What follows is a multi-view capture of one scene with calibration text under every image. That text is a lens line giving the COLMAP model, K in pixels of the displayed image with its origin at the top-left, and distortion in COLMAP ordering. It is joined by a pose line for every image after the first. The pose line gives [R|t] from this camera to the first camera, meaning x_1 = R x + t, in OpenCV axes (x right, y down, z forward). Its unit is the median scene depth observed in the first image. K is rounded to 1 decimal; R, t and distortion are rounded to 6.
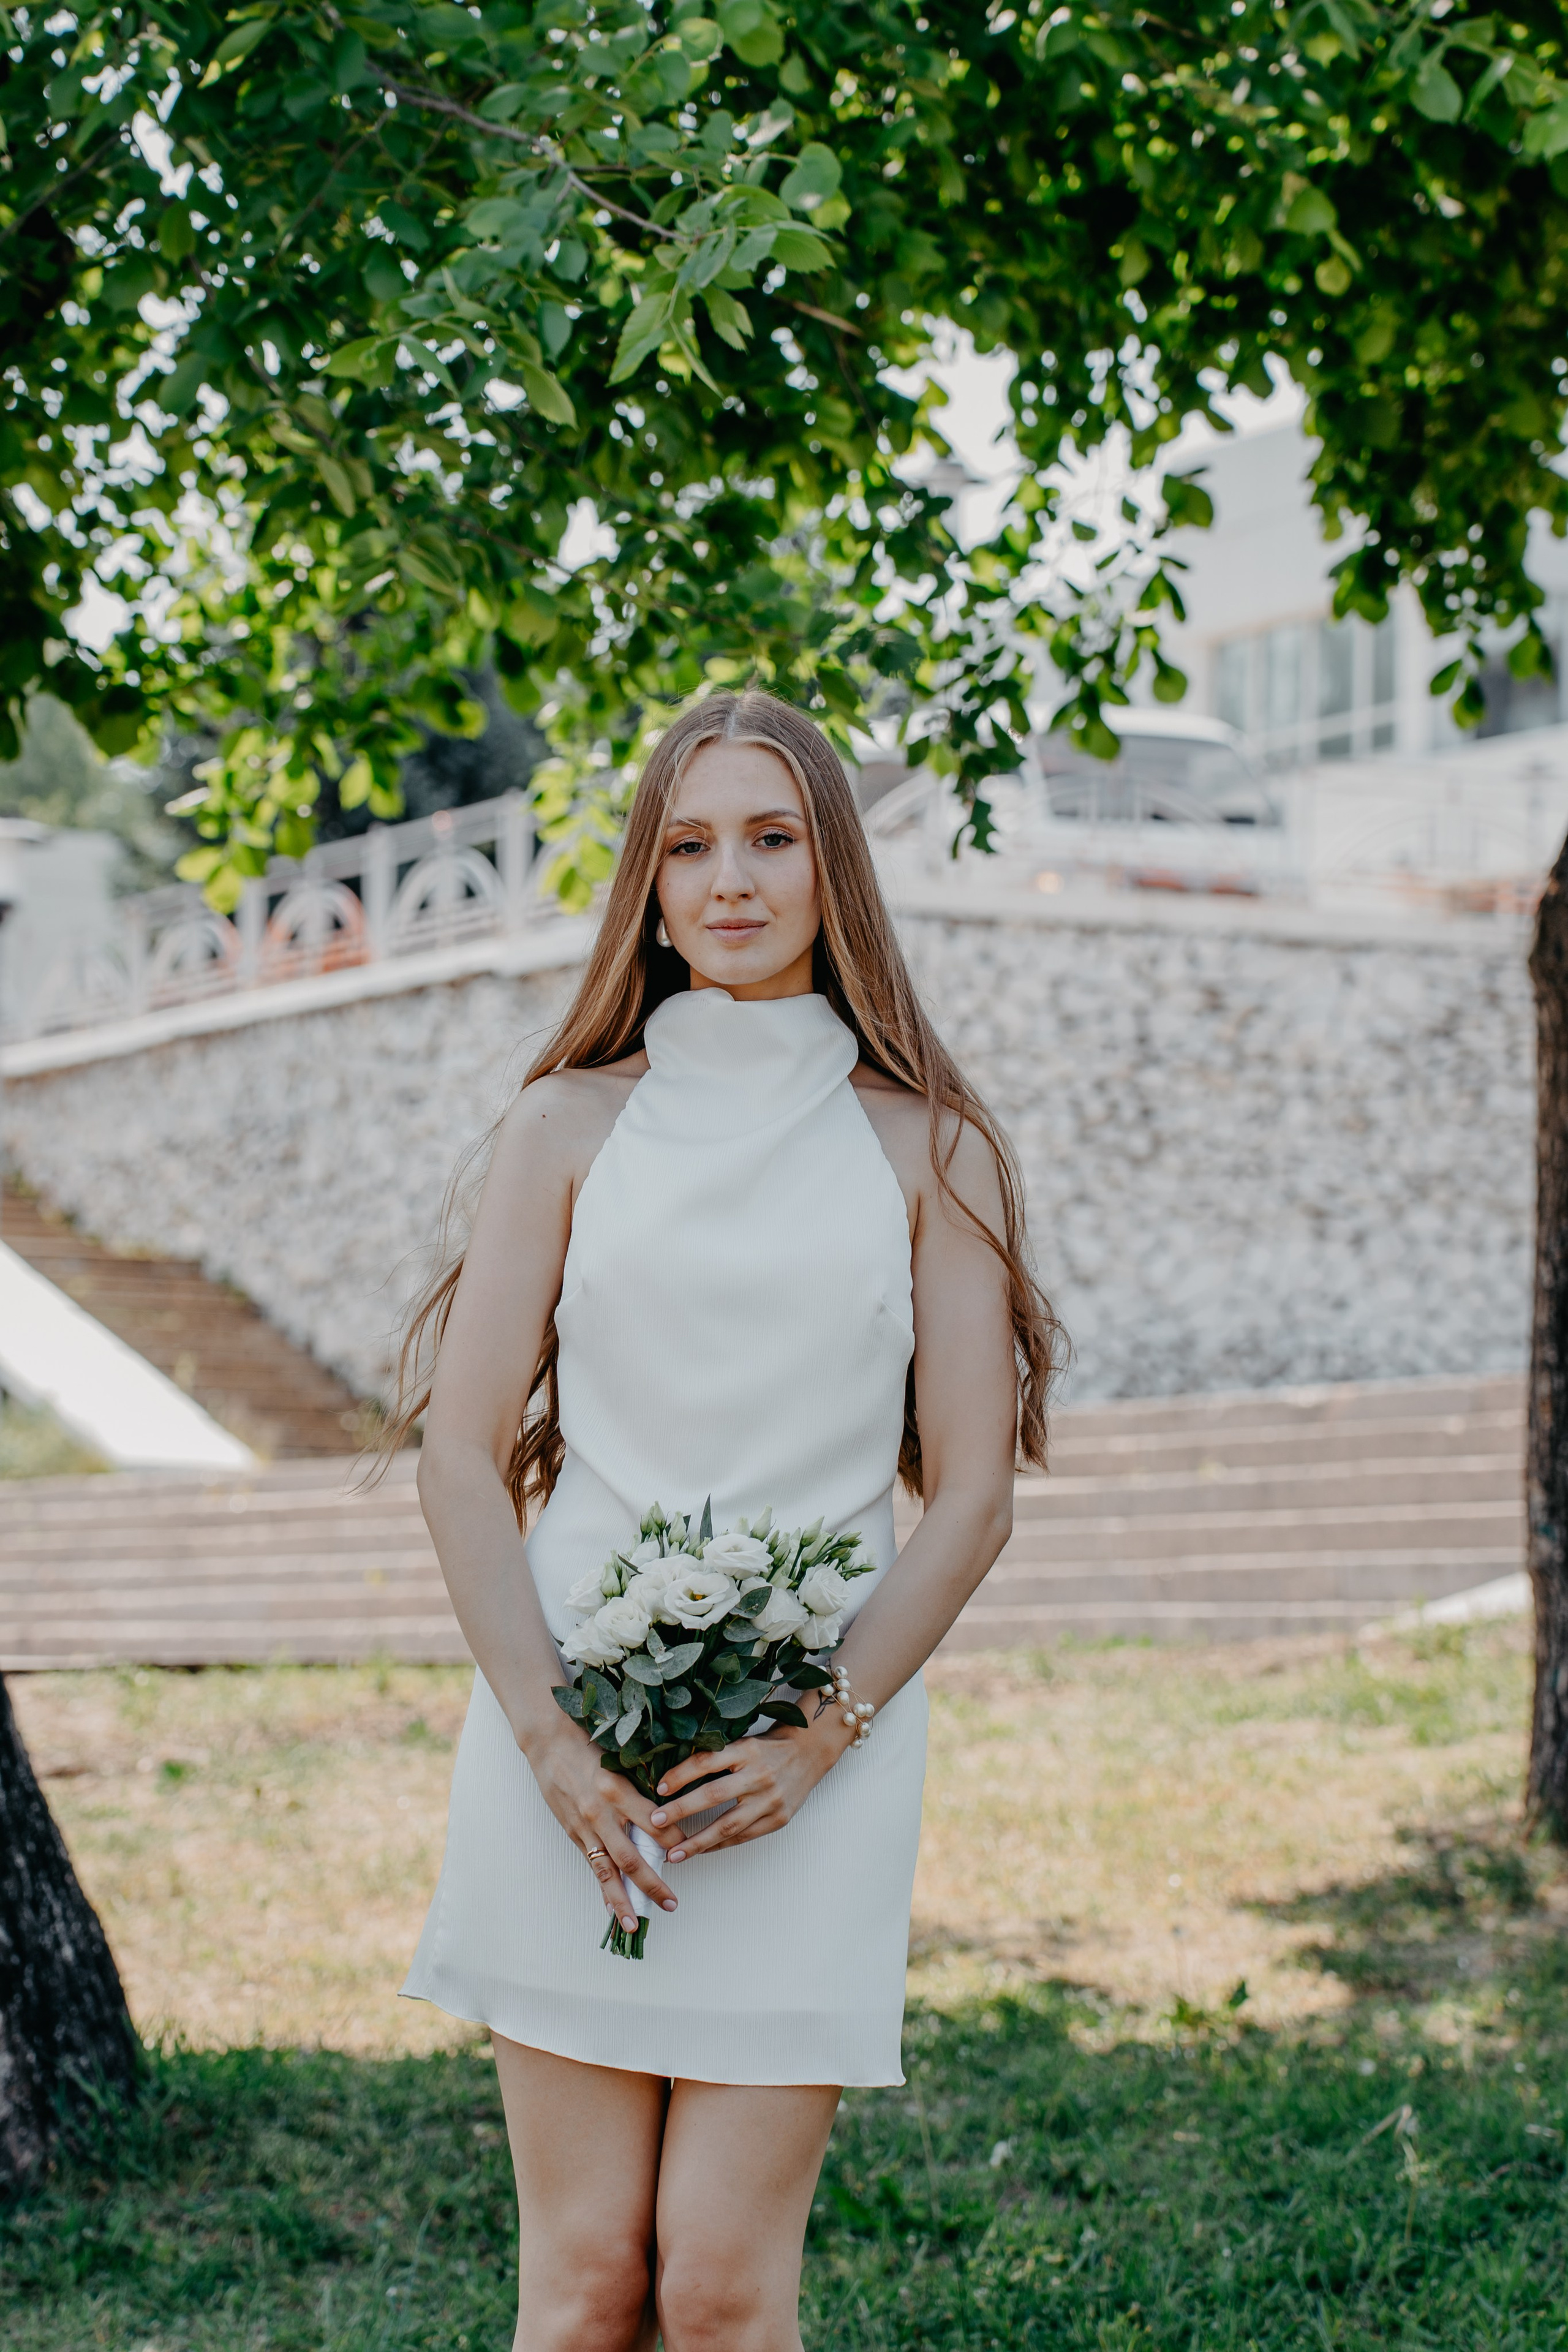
lens RADIAL K [[7306.1, 0, 784.5], [0, 7306.1, 1162.0], [0, 0, 1]] dist [0.189893, 0.000000]
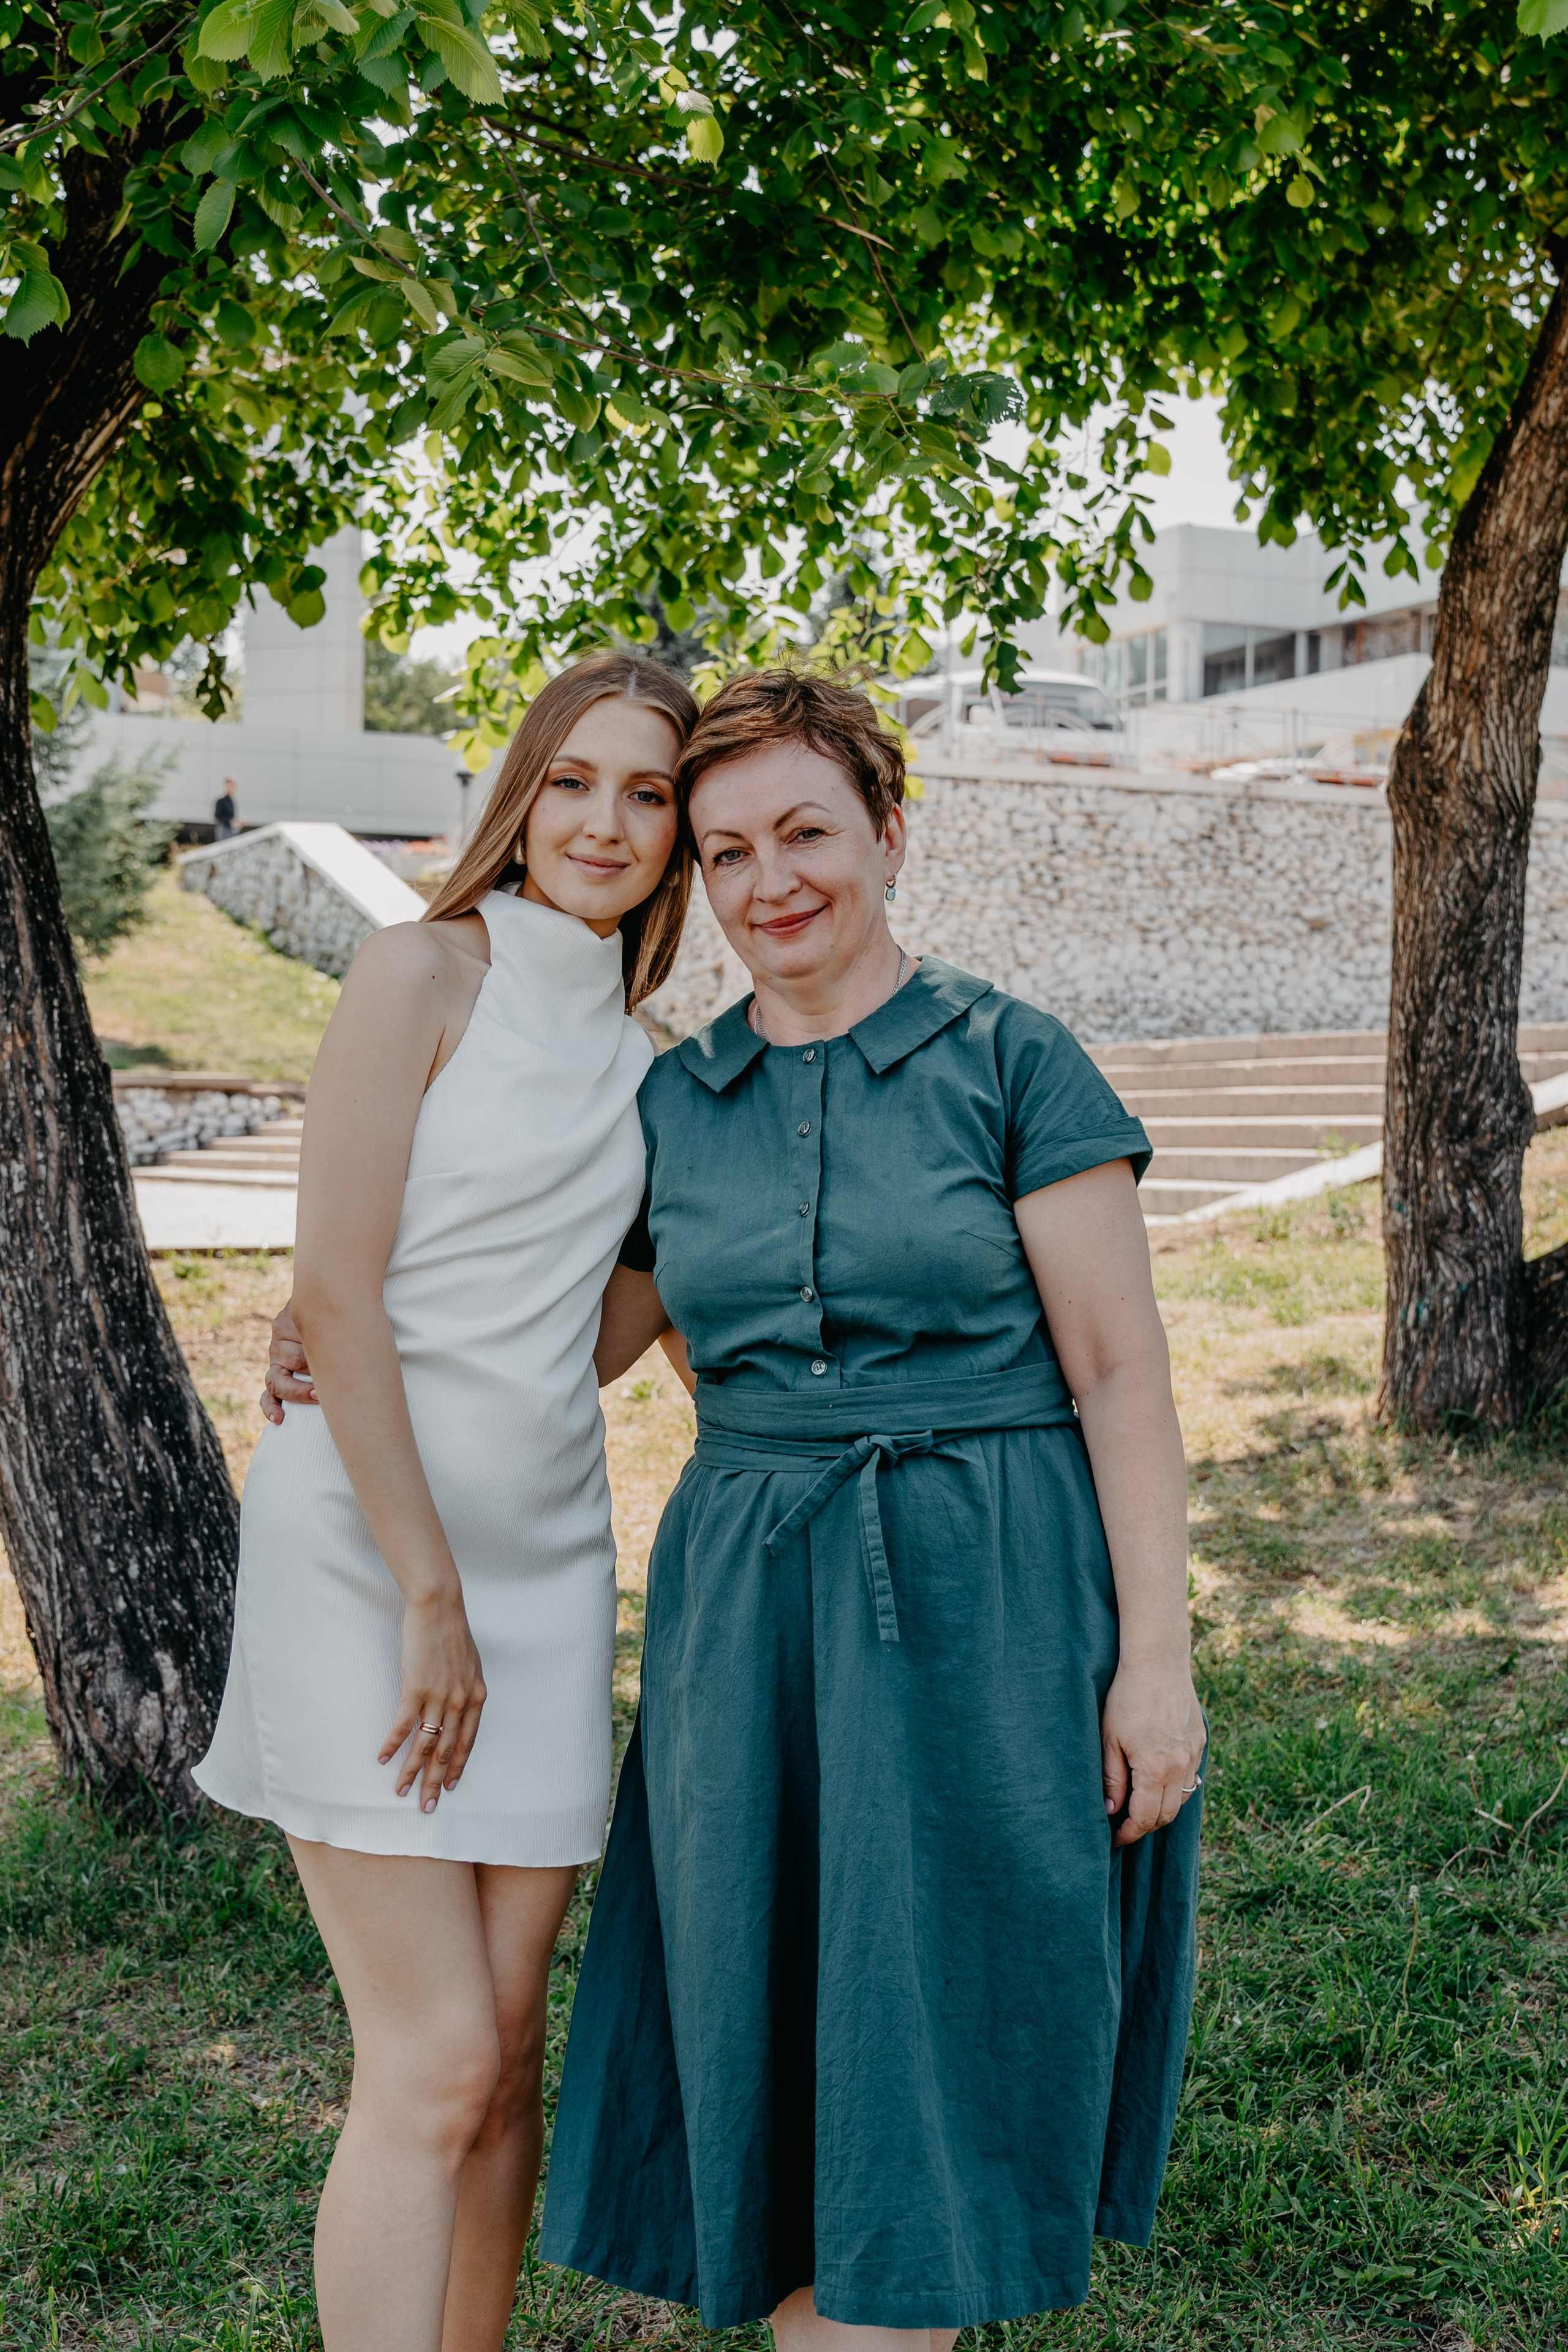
lens RADIAL K [[3292.3, 0, 781.8], [0, 3292.3, 1187.2], [0, 0, 1]] dist [-0.037537, 0.000000]
pose [[0.999578, -0.000036, -0.029055, 0.004477], [0.002598, 0.996103, 0.088162, -0.005967], [0.028939, -0.088200, 0.995682, 0.294002]]
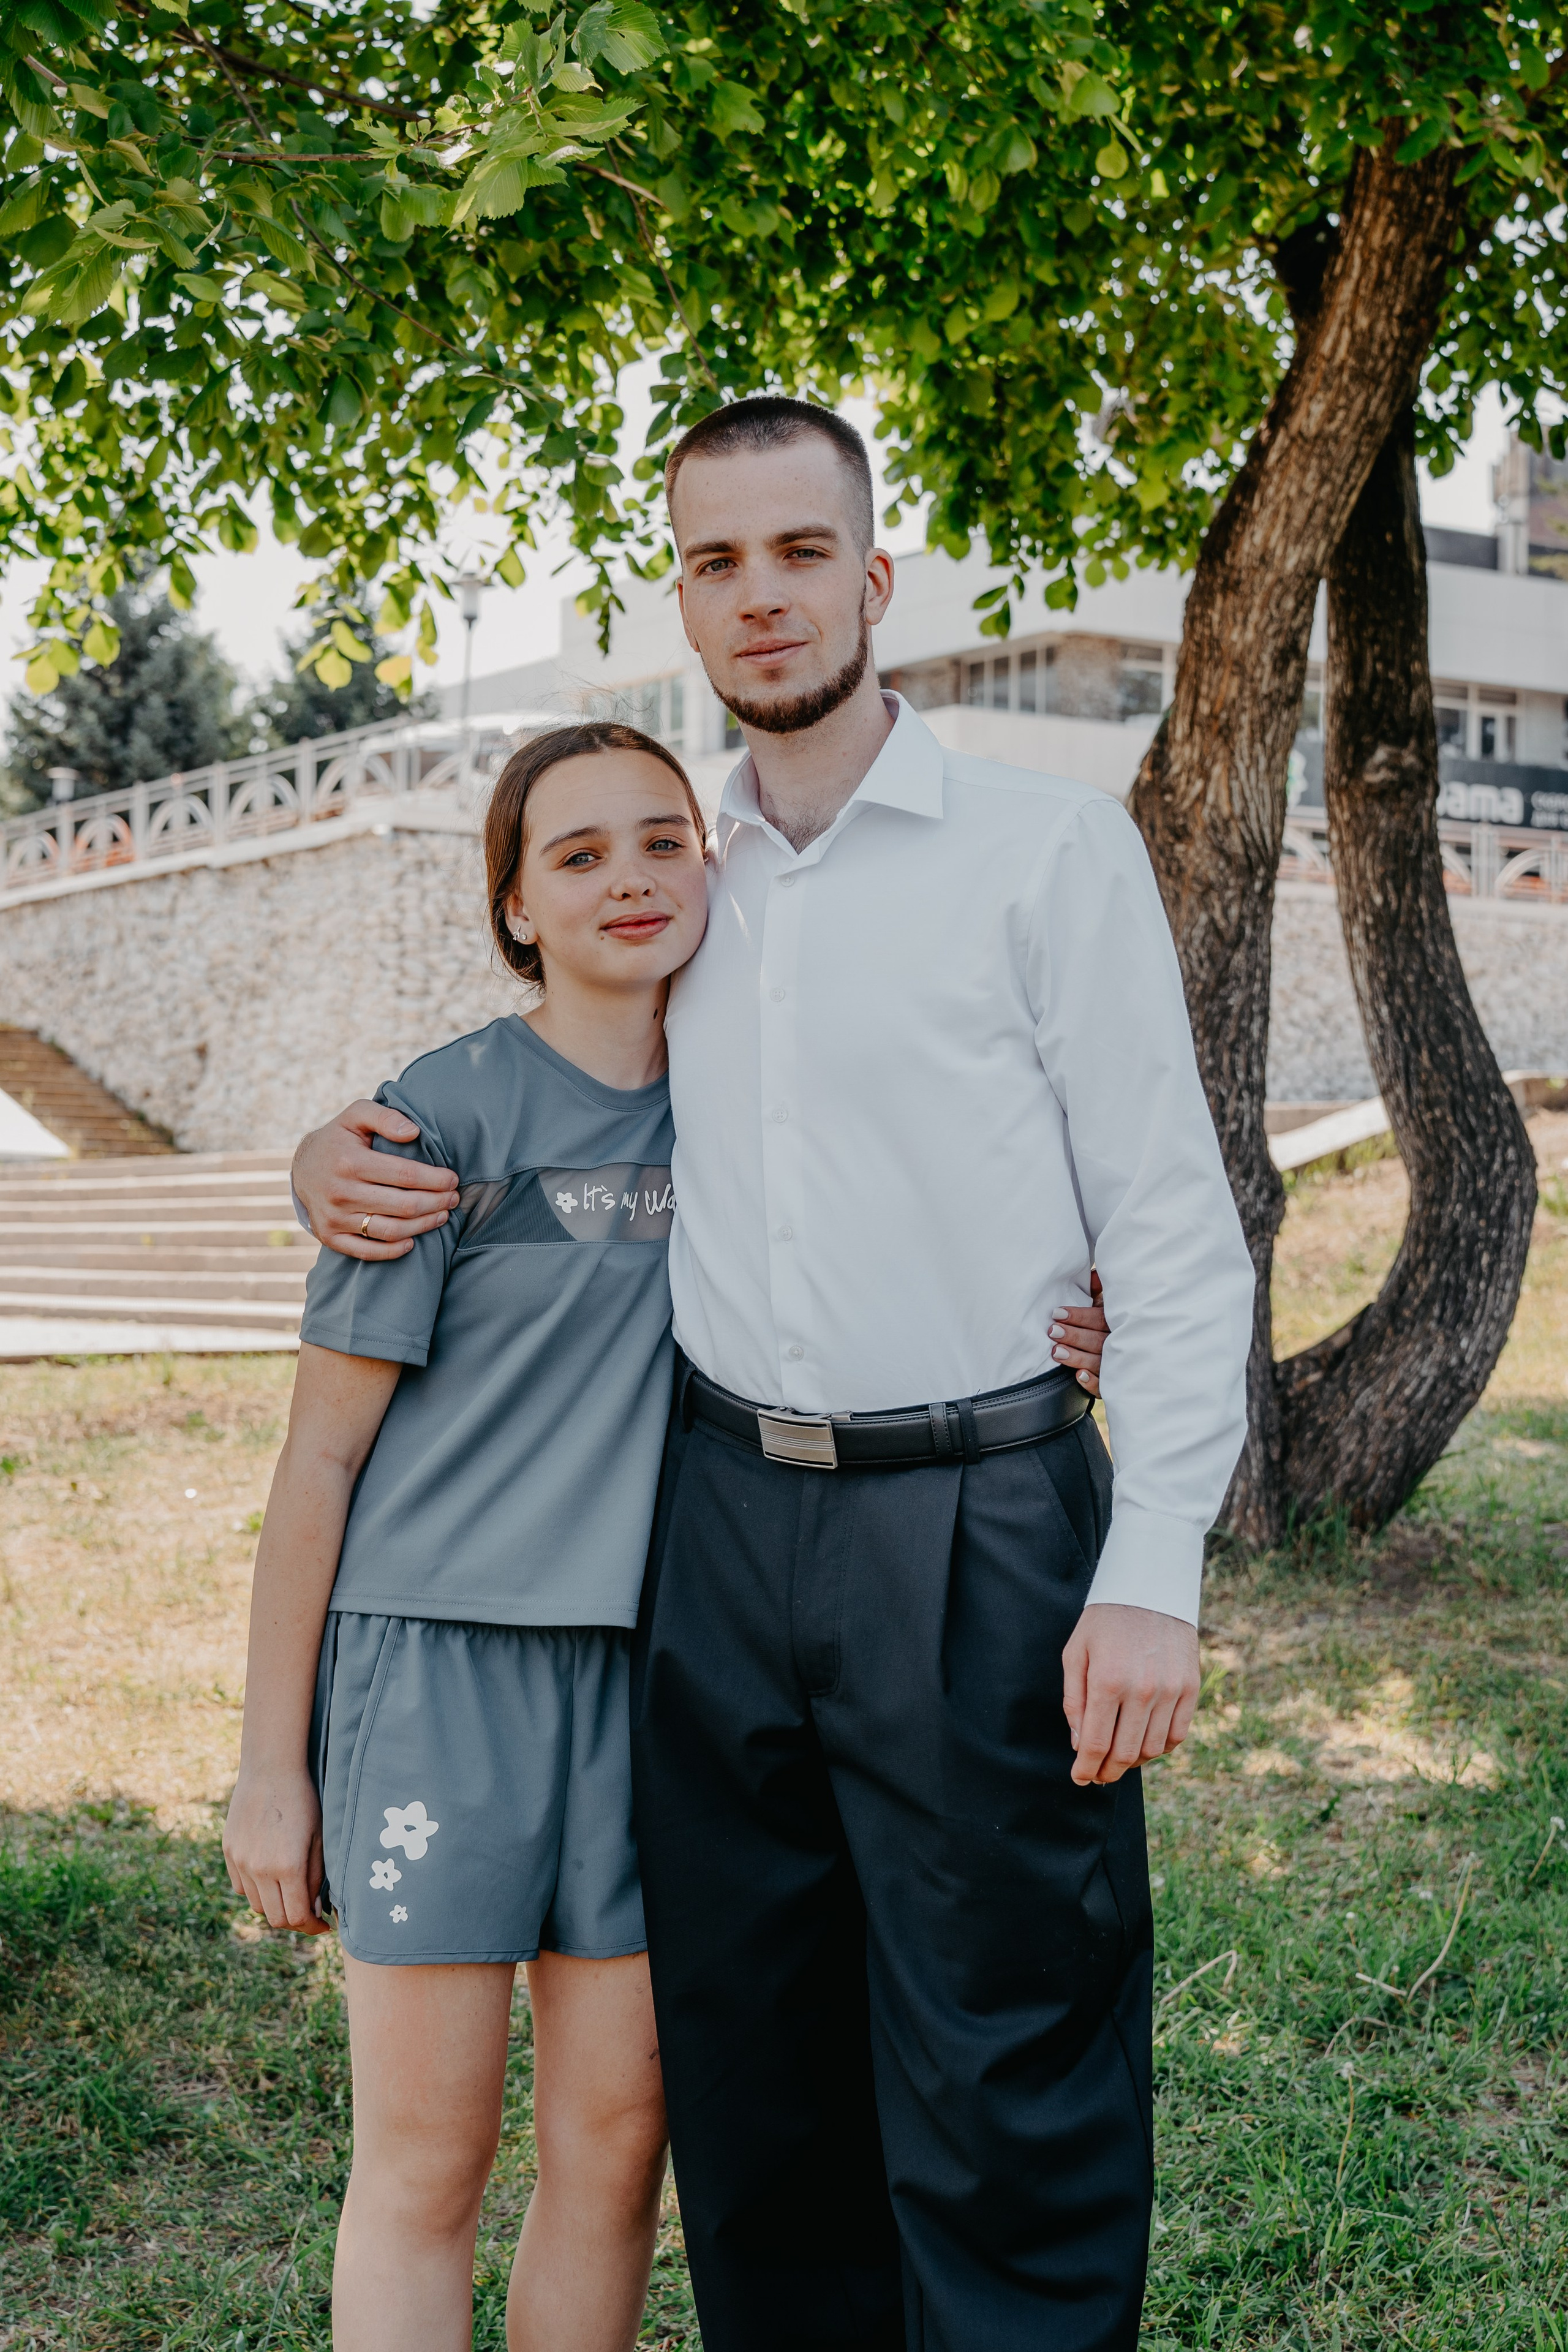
lens RADIAL K [[3685.4, 0, 797.7], [0, 3685.4, 1185.8], [0, 0, 1]] dist [0.019687, 0.000000]
pose [[0.992498, -0.003986, 0.122198, -0.021819], [-0.003121, 0.998317, 0.057916, -0.003457], [-0.122223, -0.057863, 0.990815, 0.303209]]
